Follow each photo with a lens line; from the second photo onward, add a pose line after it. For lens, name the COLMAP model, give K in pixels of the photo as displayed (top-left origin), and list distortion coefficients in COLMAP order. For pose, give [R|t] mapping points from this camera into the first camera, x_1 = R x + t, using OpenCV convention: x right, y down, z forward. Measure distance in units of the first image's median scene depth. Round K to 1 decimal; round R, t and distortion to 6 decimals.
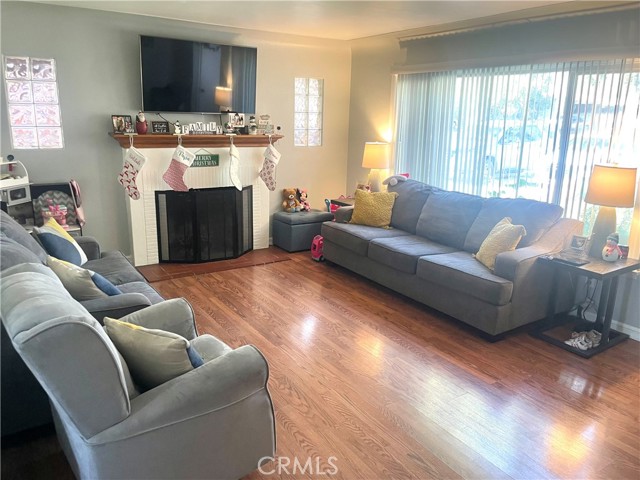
lens RADIAL K [[488.3, 0, 324.2], [0, 488.3, 238.5], [0, 0, 1]] dist [0.087528, -0.115785]
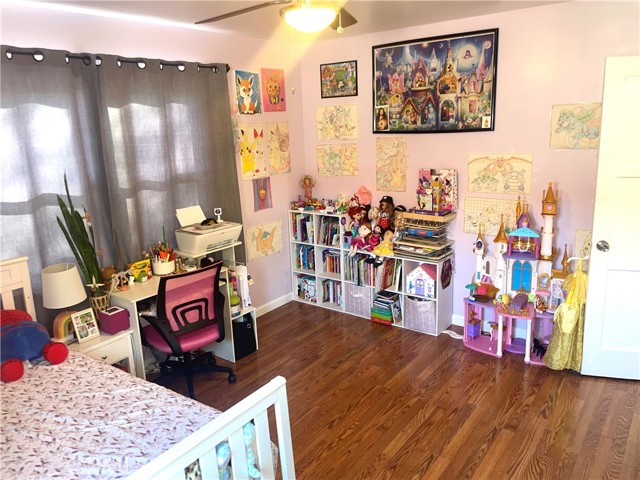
lens RADIAL K [[488.3, 0, 320.4], [0, 488.3, 238.1], [0, 0, 1]] dist [0.087528, -0.115785]
pose [[-0.328606, -0.246256, 0.911798, -0.310214], [0.271905, 0.899871, 0.341028, -0.249199], [-0.904481, 0.359986, -0.228745, 0.779299]]
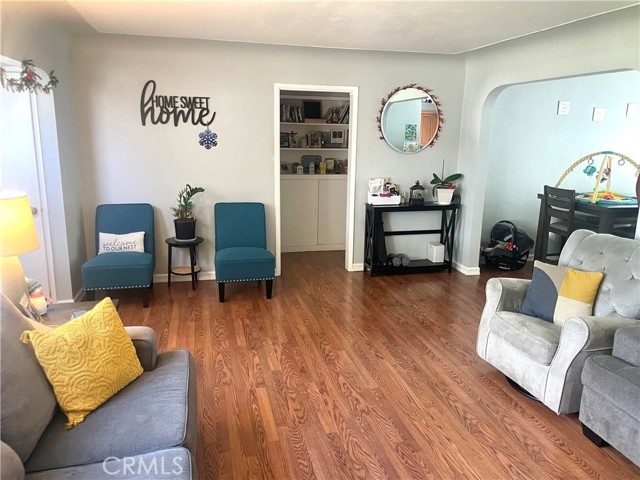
lens RADIAL K [[488.3, 0, 320.3], [0, 488.3, 240.8], [0, 0, 1]] dist [0.087528, -0.115785]
pose [[-0.938507, -0.118109, 0.324430, -0.044984], [0.046267, 0.888170, 0.457180, -0.276006], [-0.342146, 0.444077, -0.828089, 1.033951]]
